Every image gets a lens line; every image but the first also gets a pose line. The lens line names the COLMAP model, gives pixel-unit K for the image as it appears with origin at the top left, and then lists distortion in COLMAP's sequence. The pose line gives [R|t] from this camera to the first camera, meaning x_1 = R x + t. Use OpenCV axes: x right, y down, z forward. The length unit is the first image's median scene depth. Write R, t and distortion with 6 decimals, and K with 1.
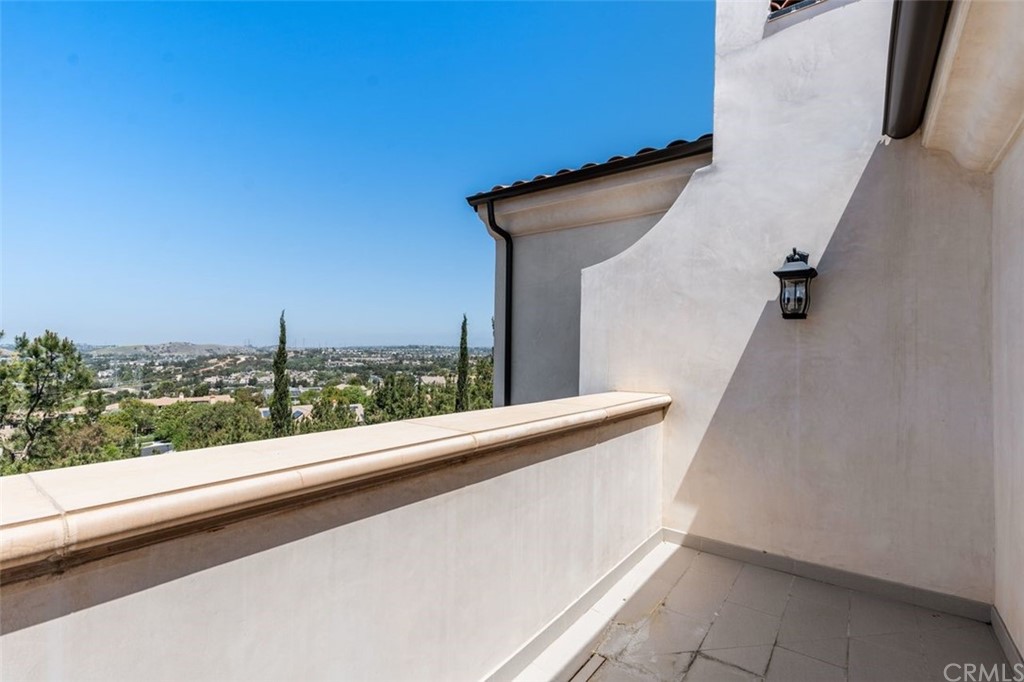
lens RADIAL K [[983.8, 0, 512.1], [0, 983.8, 342.6], [0, 0, 1]] dist [-0.004283, 0.000000]
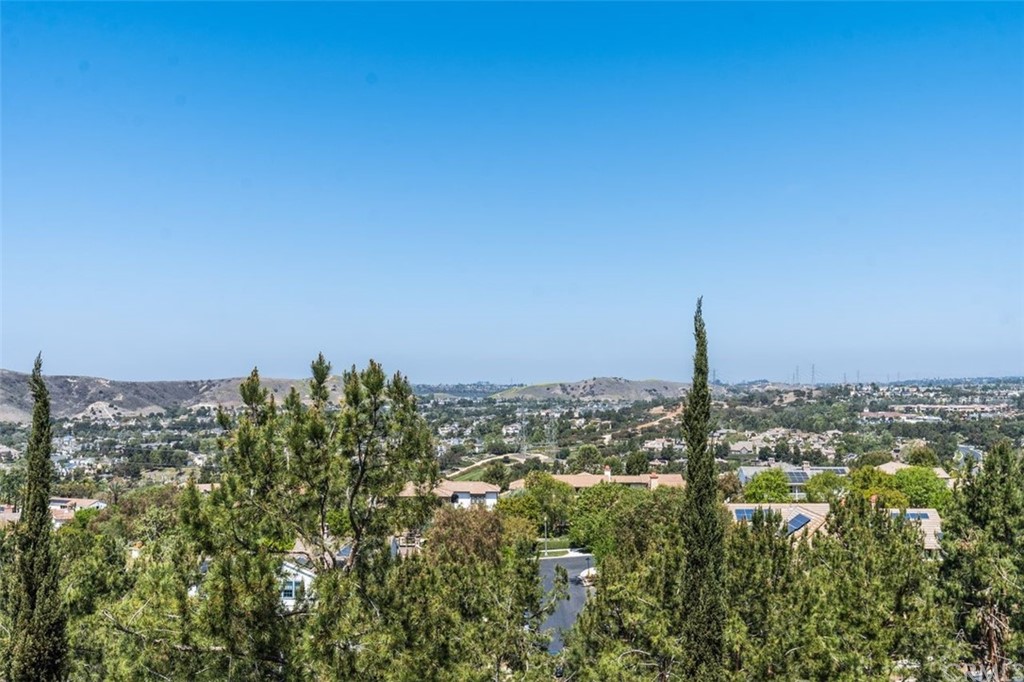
lens RADIAL K [[983.8, 0, 512.2], [0, 983.8, 337.9], [0, 0, 1]] dist [-0.004283, 0.000000]
pose [[0.770198, -0.042187, -0.636408, -0.014955], [0.011794, 0.998581, -0.051922, 0.005931], [0.637696, 0.032485, 0.769603, 0.528284]]
